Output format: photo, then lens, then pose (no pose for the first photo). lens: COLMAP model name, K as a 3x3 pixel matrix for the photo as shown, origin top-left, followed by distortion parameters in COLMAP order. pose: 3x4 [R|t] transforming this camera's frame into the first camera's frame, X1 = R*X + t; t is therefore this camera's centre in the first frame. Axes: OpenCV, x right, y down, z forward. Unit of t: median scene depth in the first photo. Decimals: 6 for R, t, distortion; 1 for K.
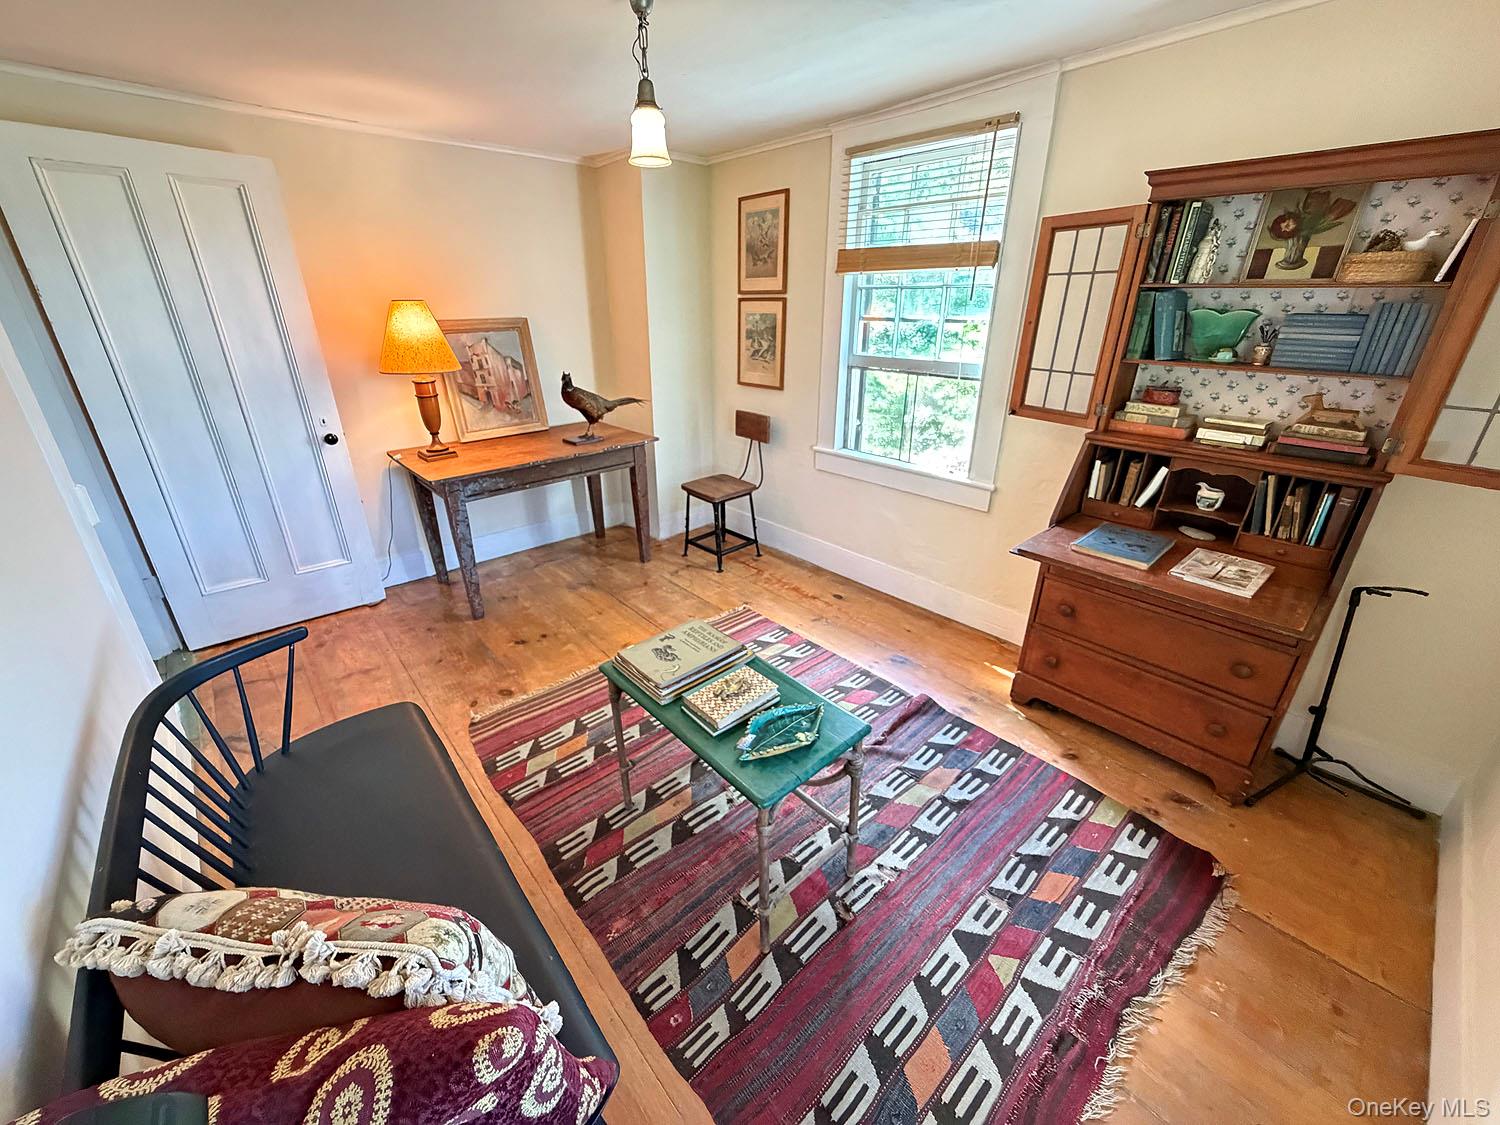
lens RADIAL K [[601.3, 0, 741.8], [0, 601.3, 562.0], [0, 0, 1]] dist [-0.007230, 0.003822]
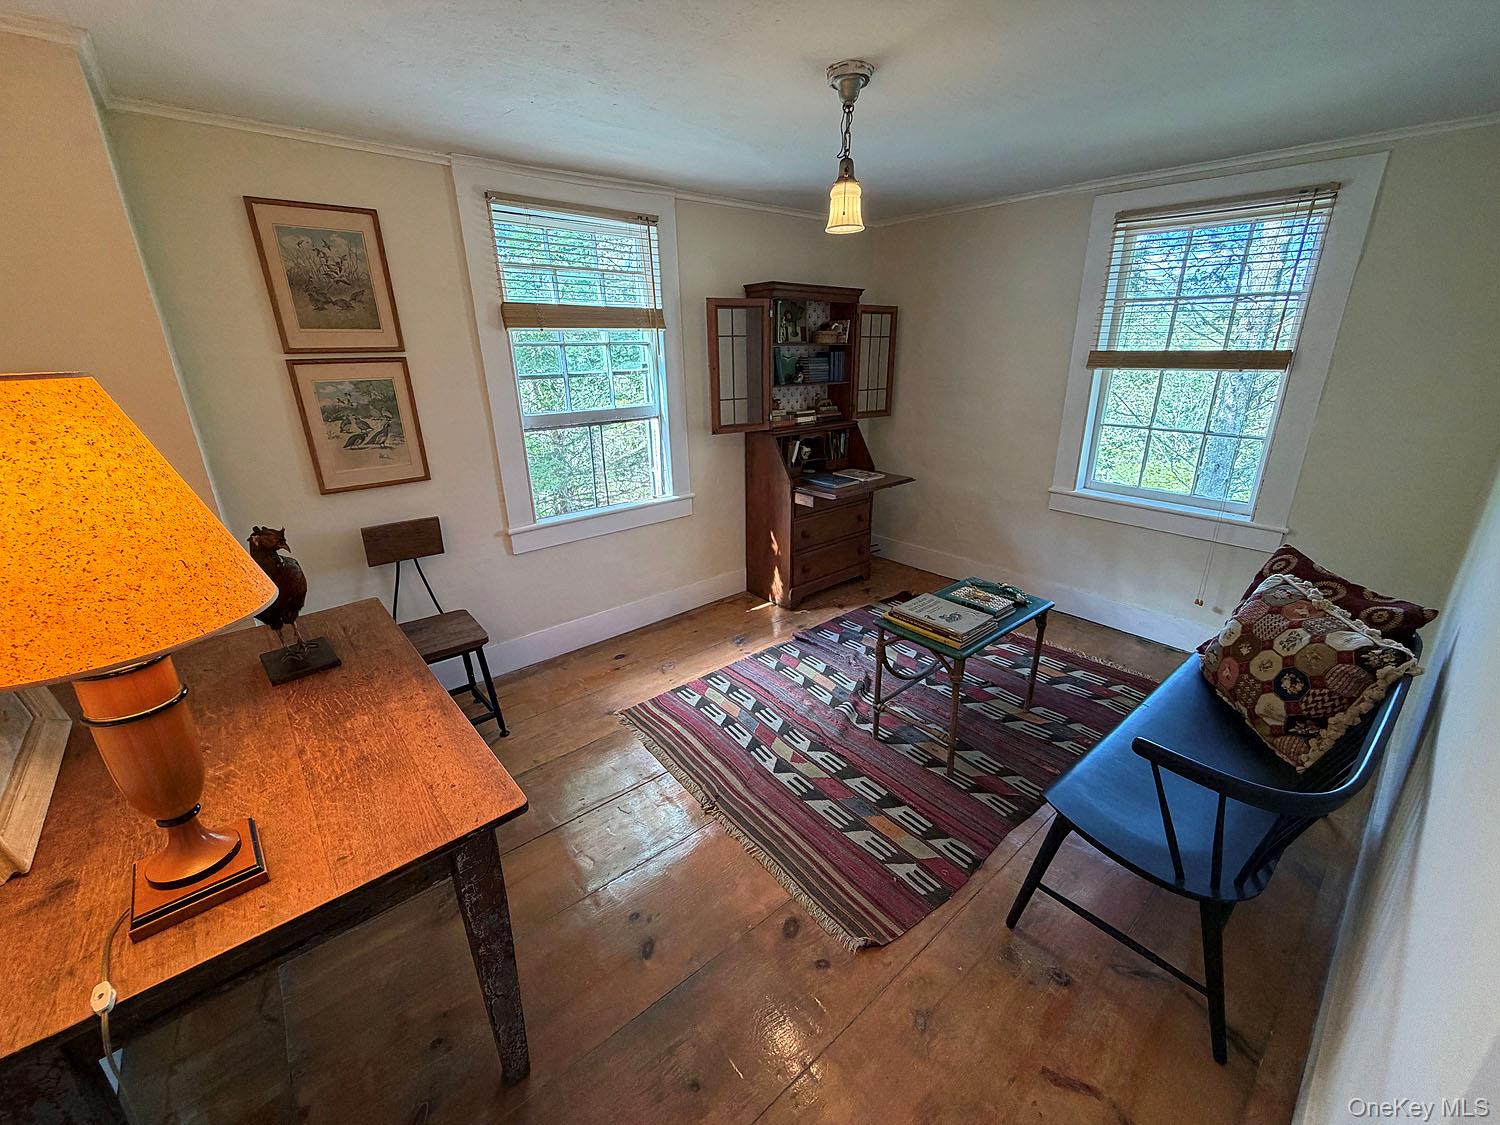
lens RADIAL K [[601.3, 0, 743.7], [0, 601.3, 564.2], [0, 0, 1]] dist [-0.007230, 0.003822]
pose [[0.016642, -0.331174, 0.943423, -0.912716], [0.418947, 0.859041, 0.294163, -0.353996], [-0.907858, 0.390349, 0.153040, 0.814949]]
